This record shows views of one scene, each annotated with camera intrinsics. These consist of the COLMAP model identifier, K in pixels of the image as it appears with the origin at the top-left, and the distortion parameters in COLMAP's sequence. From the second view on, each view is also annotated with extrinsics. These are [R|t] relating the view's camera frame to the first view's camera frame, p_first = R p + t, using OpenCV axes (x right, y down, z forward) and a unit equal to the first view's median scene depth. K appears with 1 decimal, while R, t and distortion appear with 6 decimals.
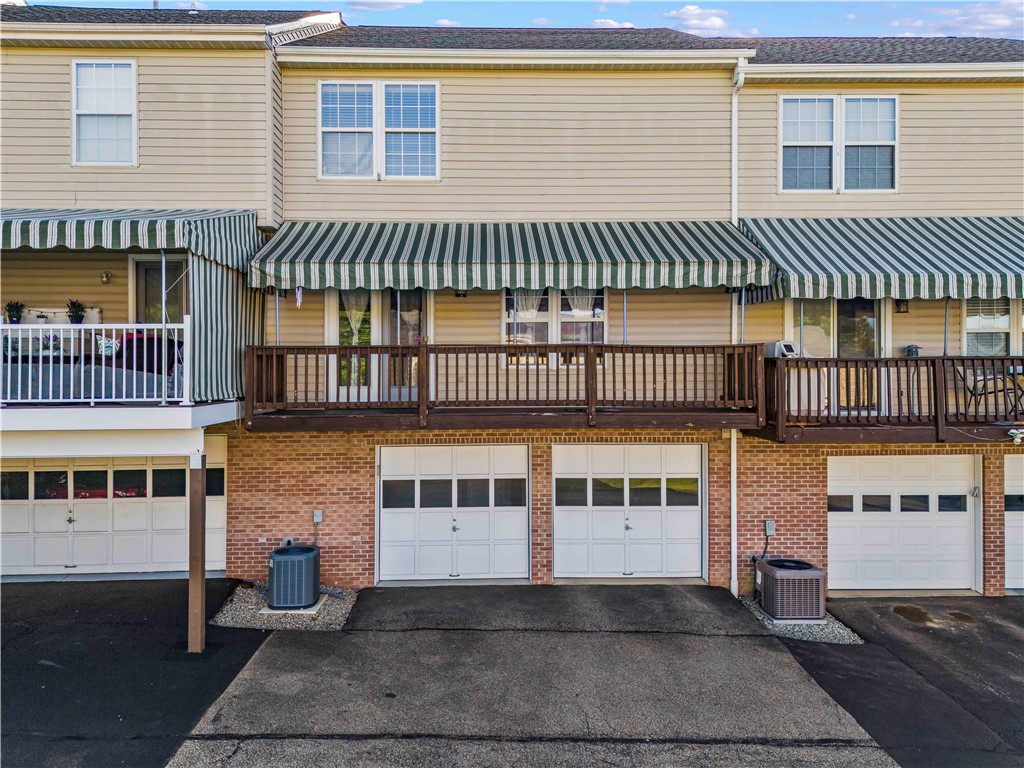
lens RADIAL K [[766.6, 0, 506.8], [0, 766.6, 373.3], [0, 0, 1]] dist [0.067160, -0.059140]
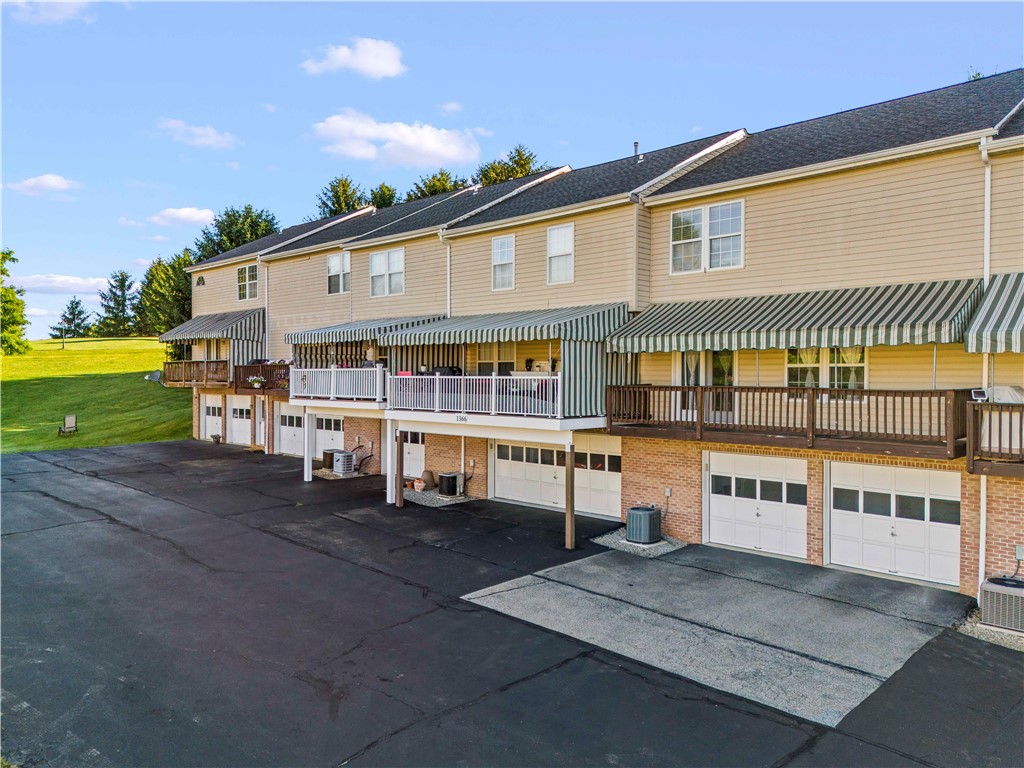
lens RADIAL K [[766.6, 0, 496.8], [0, 766.6, 393.6], [0, 0, 1]] dist [0.067160, -0.059140]
pose [[0.683368, 0.024710, -0.729656, 0.675321], [-0.007803, 0.999617, 0.026545, -0.054483], [0.730033, -0.012447, 0.683299, -0.324802]]
